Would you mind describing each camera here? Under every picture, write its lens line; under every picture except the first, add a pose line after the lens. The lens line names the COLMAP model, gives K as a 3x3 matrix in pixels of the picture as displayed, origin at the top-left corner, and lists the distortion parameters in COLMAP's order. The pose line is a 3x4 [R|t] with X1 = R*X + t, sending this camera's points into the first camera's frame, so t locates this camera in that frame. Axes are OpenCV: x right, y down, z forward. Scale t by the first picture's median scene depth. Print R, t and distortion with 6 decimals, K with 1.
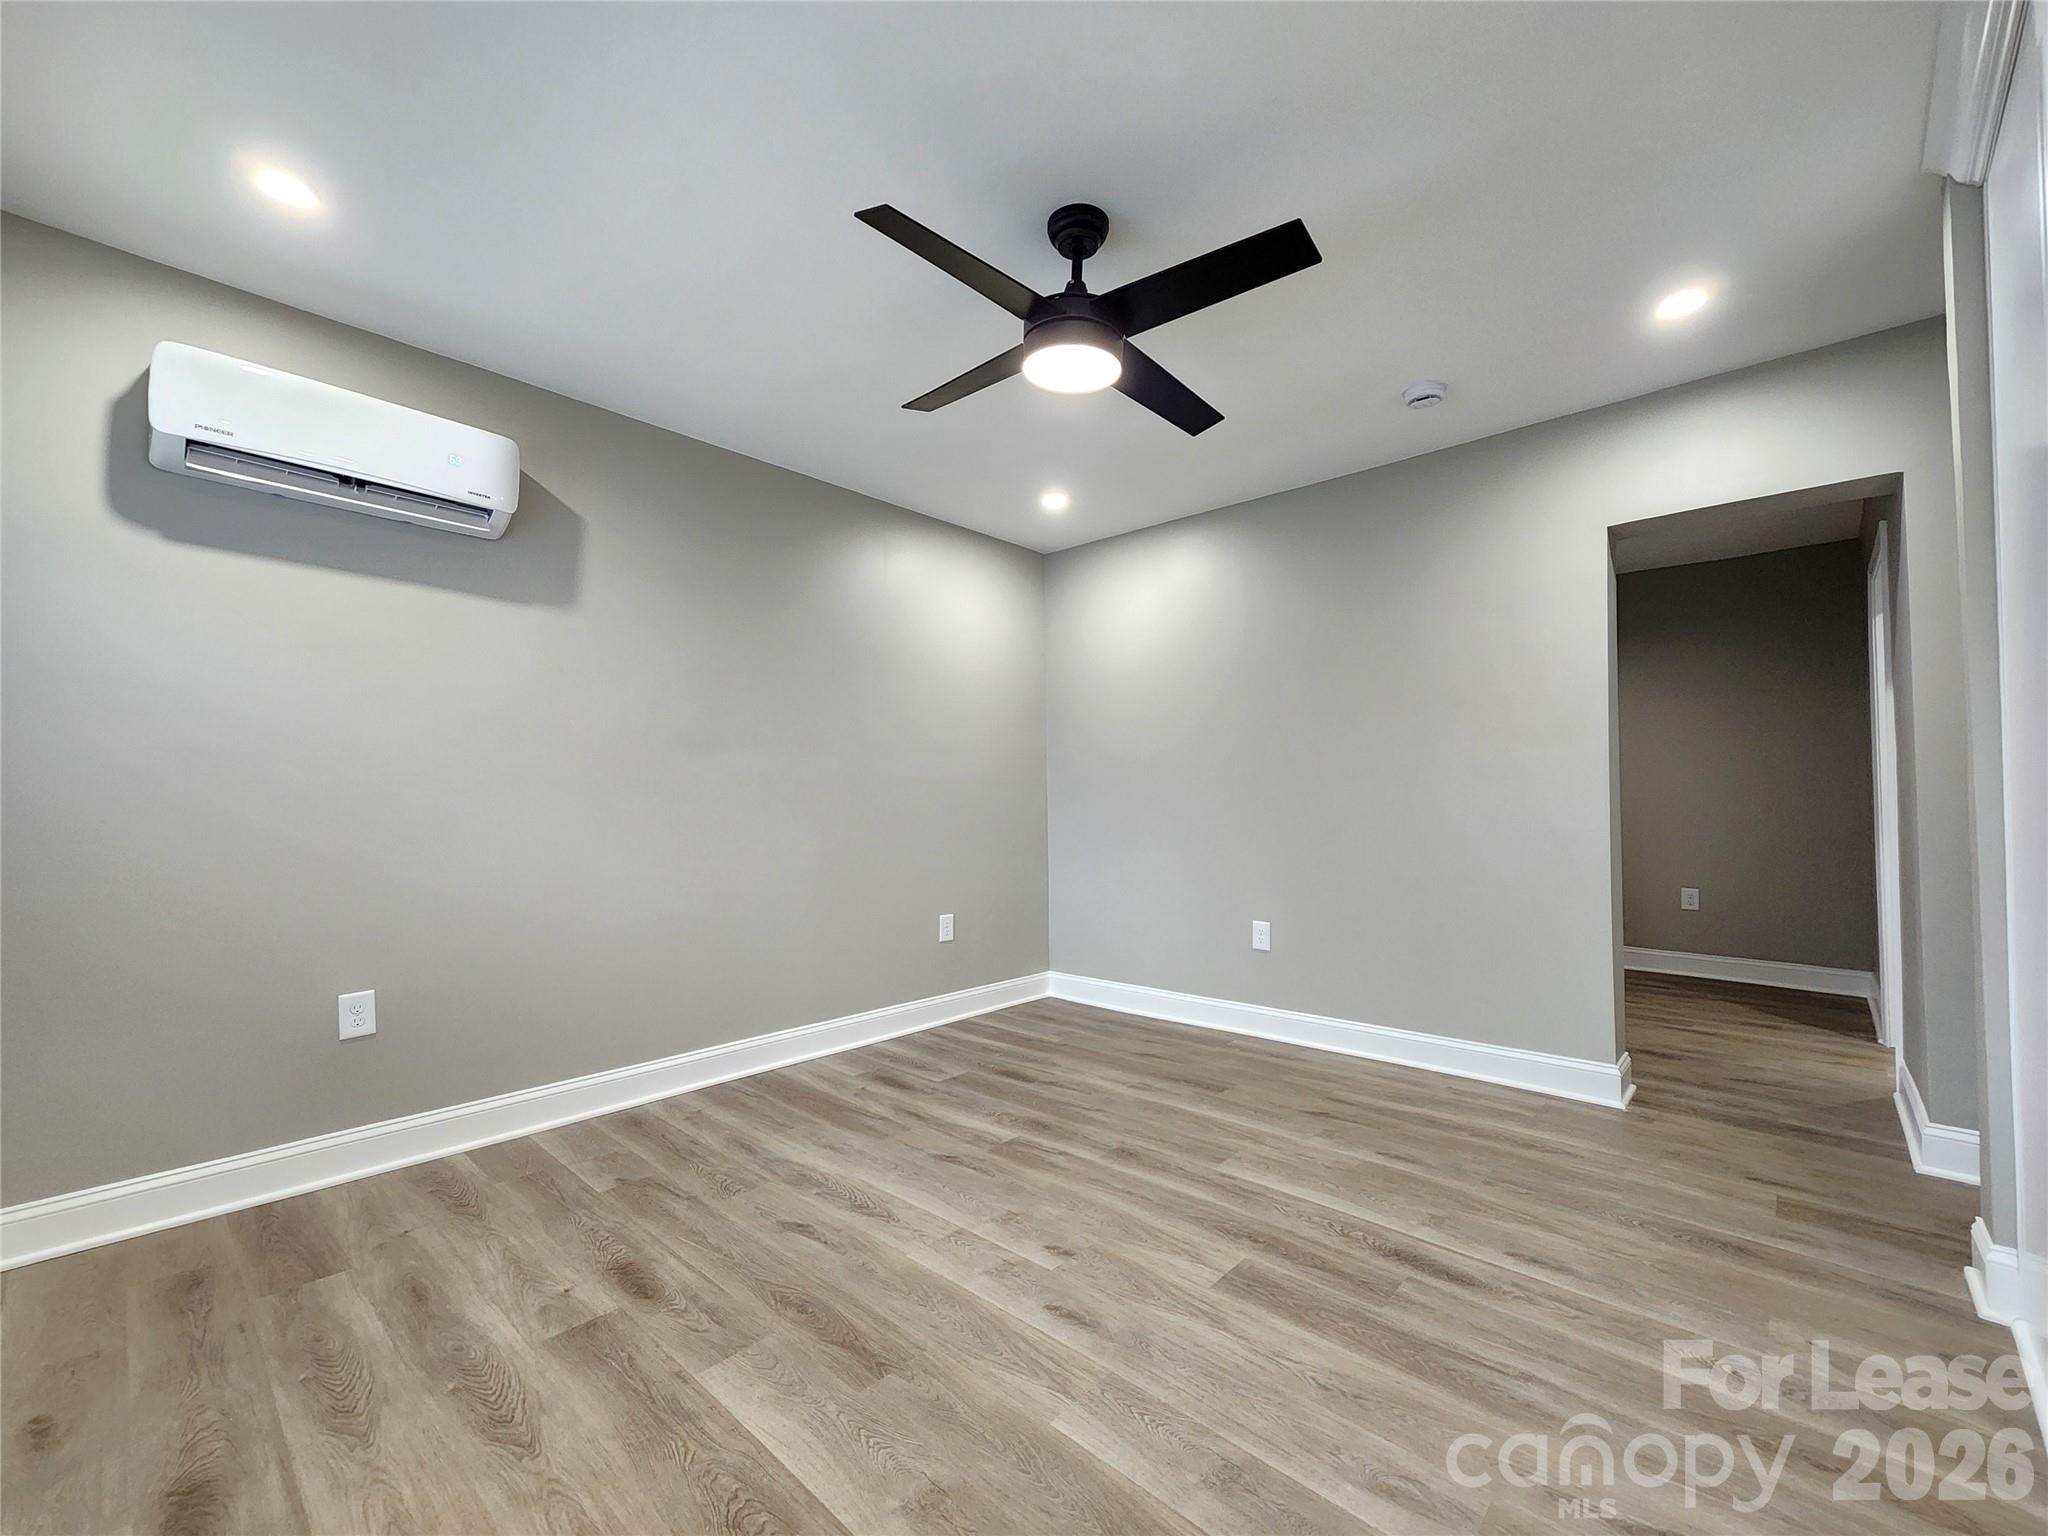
lens RADIAL K [[835.0, 0, 1025.4], [0, 835.0, 781.1], [0, 0, 1]] dist [-0.003278, 0.000924]
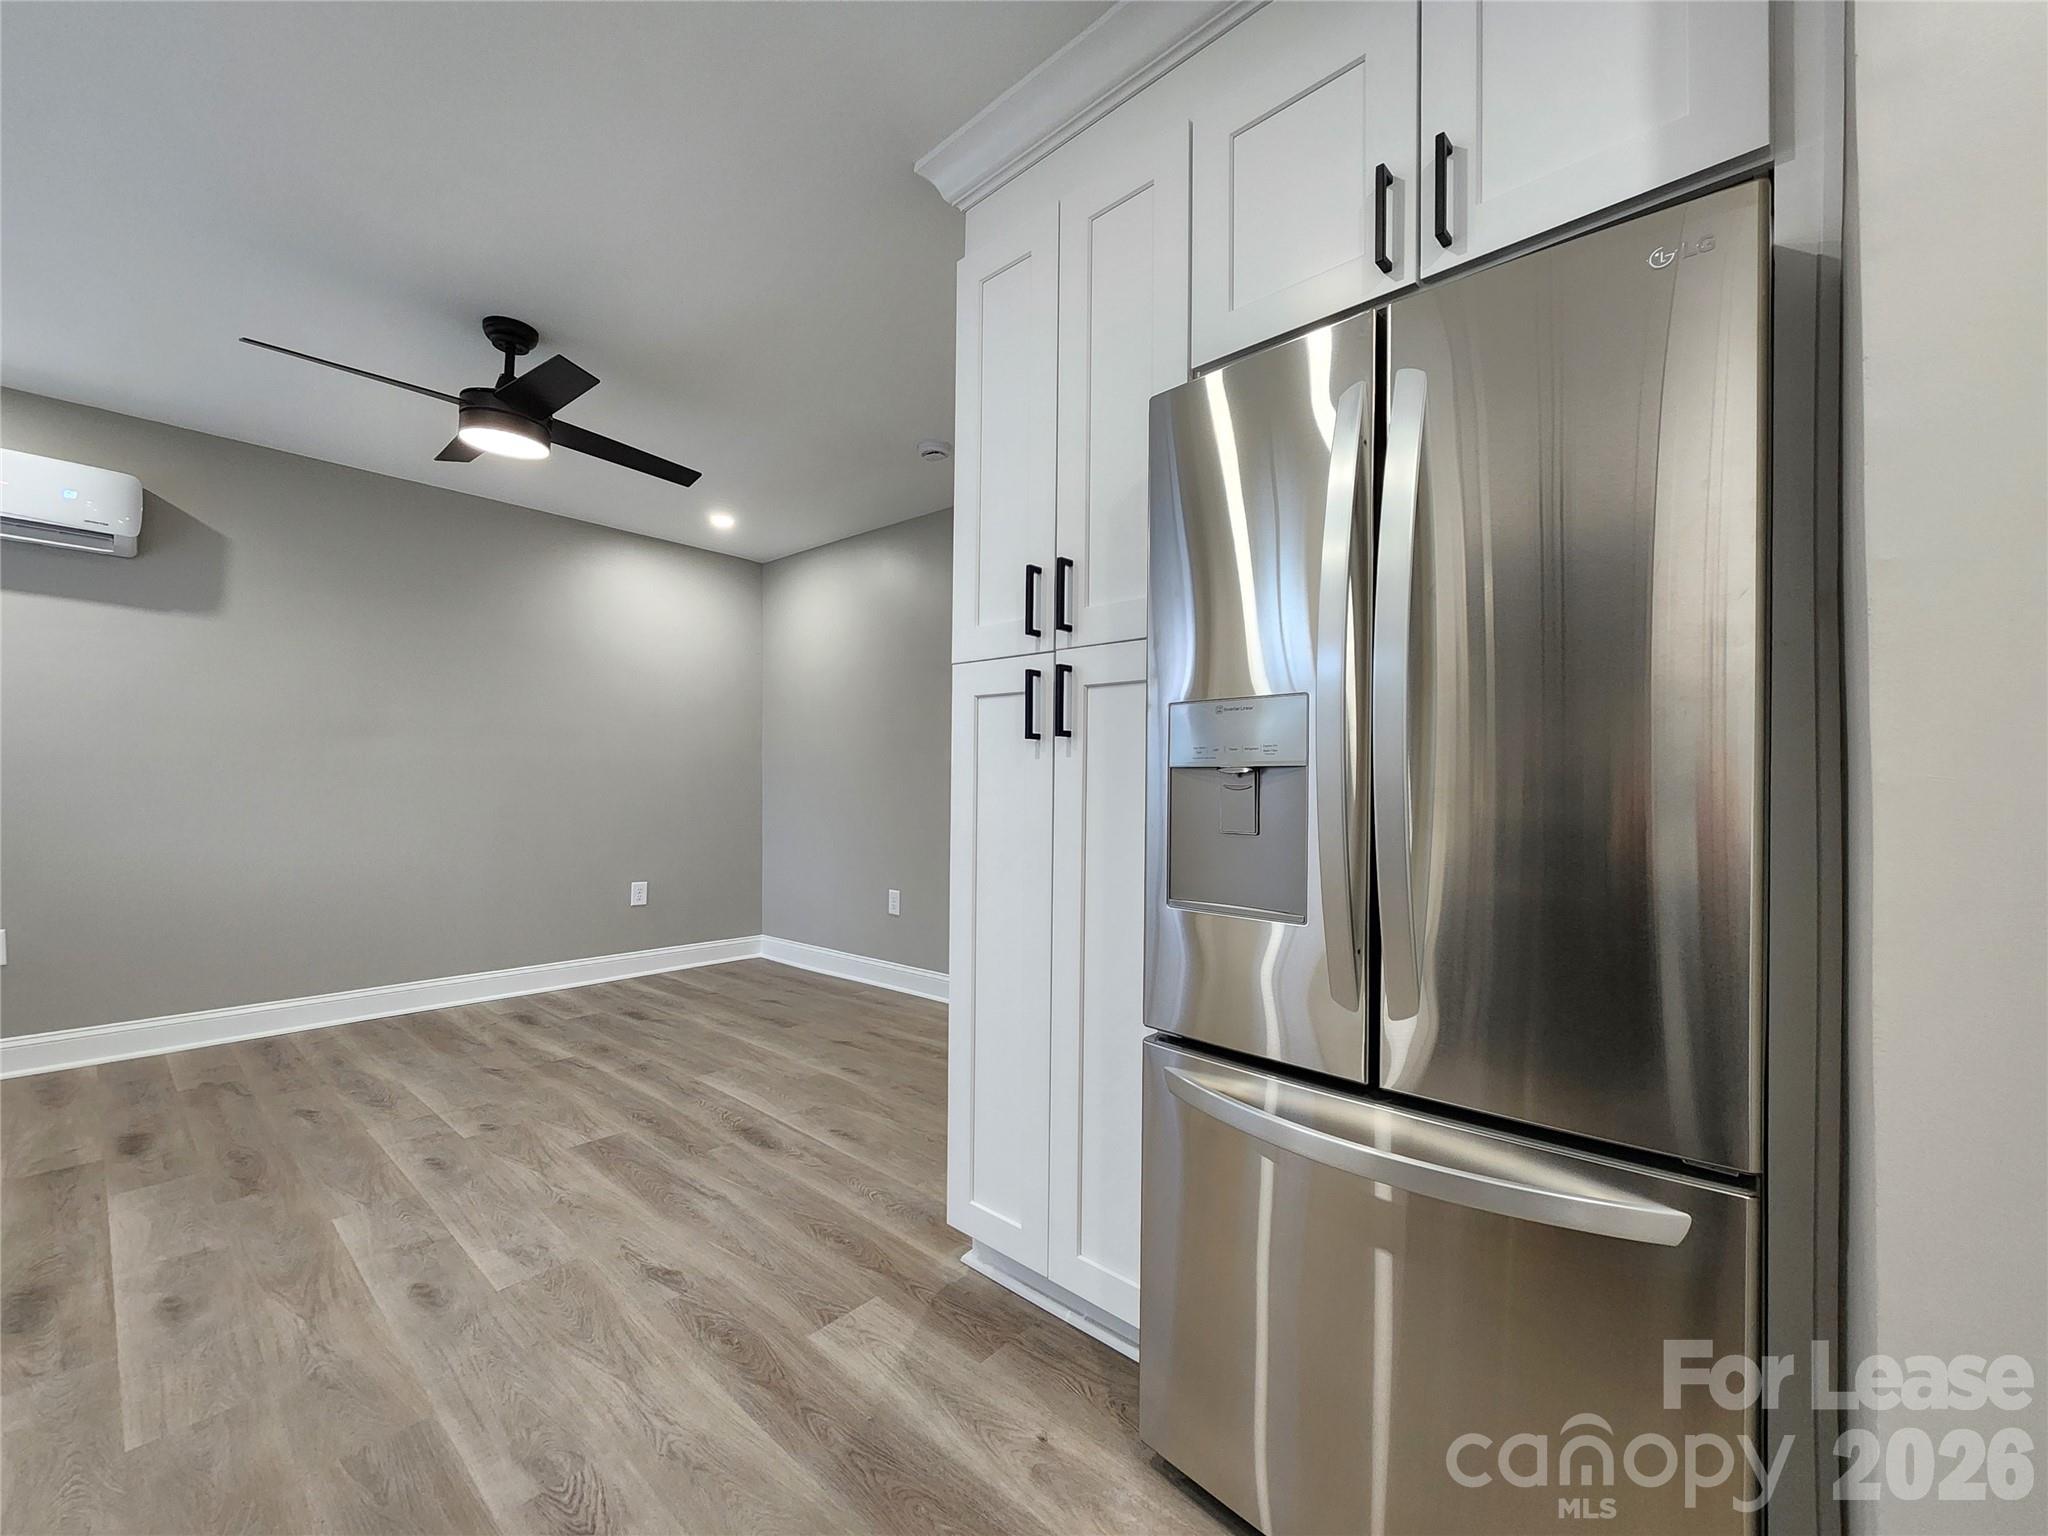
lens RADIAL K [[835.0, 0, 1025.4], [0, 835.0, 781.1], [0, 0, 1]] dist [-0.003278, 0.000924]
pose [[0.999767, 0.011570, 0.018244, 0.649518], [-0.011808, 0.999846, 0.013019, 0.001917], [-0.018090, -0.013232, 0.999749, -0.227865]]
